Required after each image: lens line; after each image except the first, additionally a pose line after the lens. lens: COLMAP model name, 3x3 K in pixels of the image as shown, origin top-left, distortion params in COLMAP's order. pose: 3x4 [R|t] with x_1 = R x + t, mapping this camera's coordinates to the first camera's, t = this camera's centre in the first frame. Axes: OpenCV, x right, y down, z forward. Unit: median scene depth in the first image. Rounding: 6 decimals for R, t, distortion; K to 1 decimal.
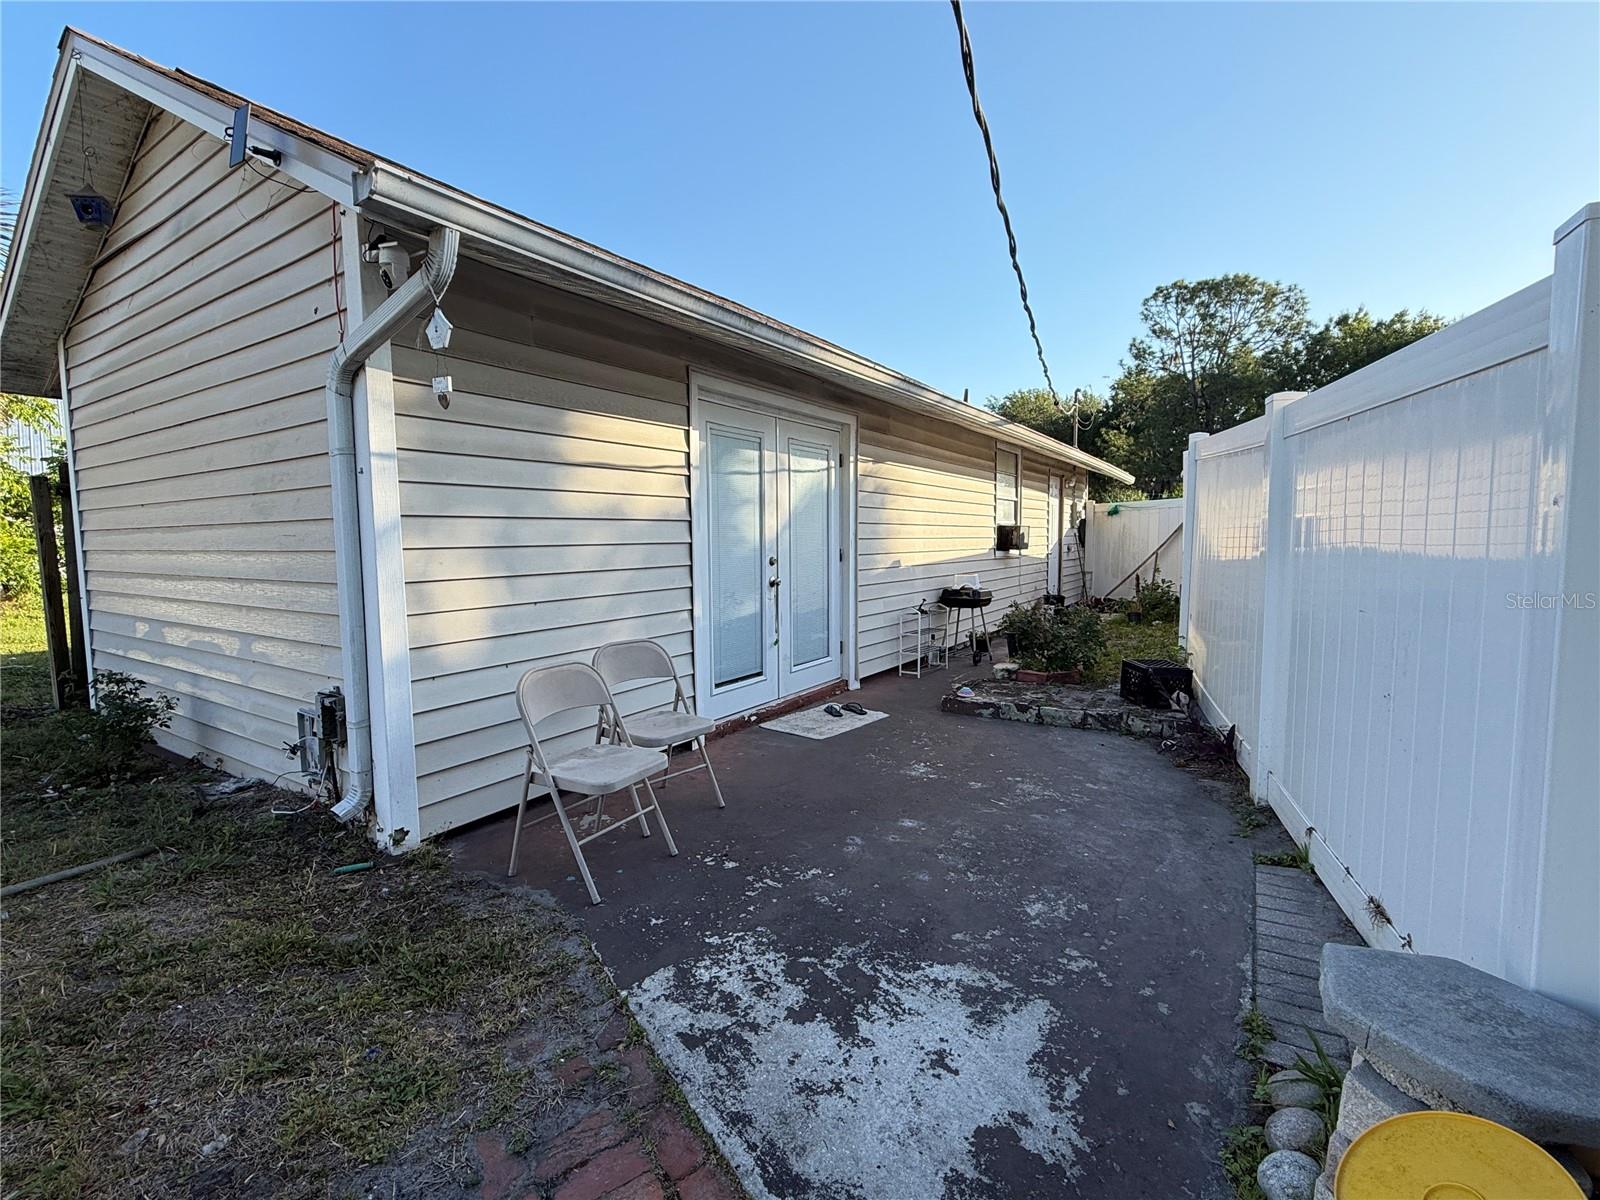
lens RADIAL K [[743.8, 0, 800.0], [0, 743.8, 600.0], [0, 0, 1]] dist [0.000383, 0.000789]
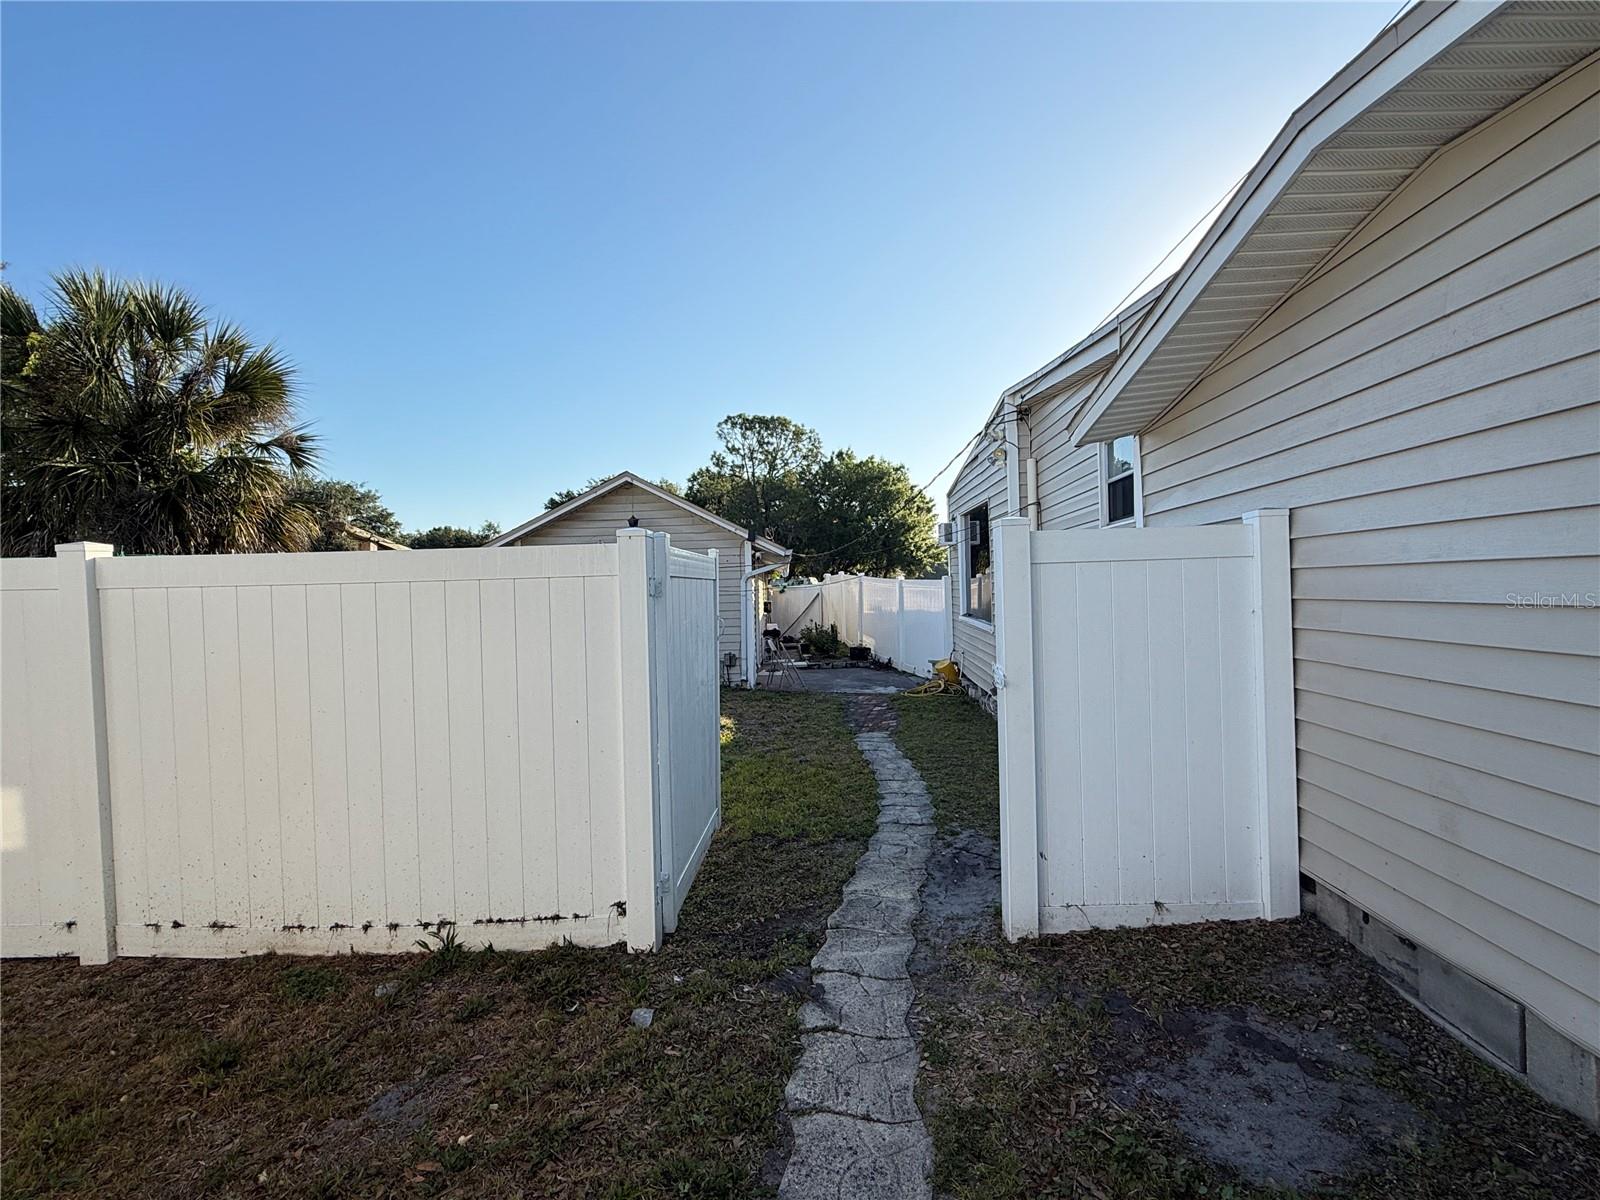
lens RADIAL K [[743.8, 0, 800.0], [0, 743.8, 600.0], [0, 0, 1]] dist [0.000383, 0.000789]
pose [[0.832023, -0.013799, 0.554569, -0.171503], [0.058513, 0.996297, -0.062997, 0.007547], [-0.551647, 0.084865, 0.829749, -0.174320]]
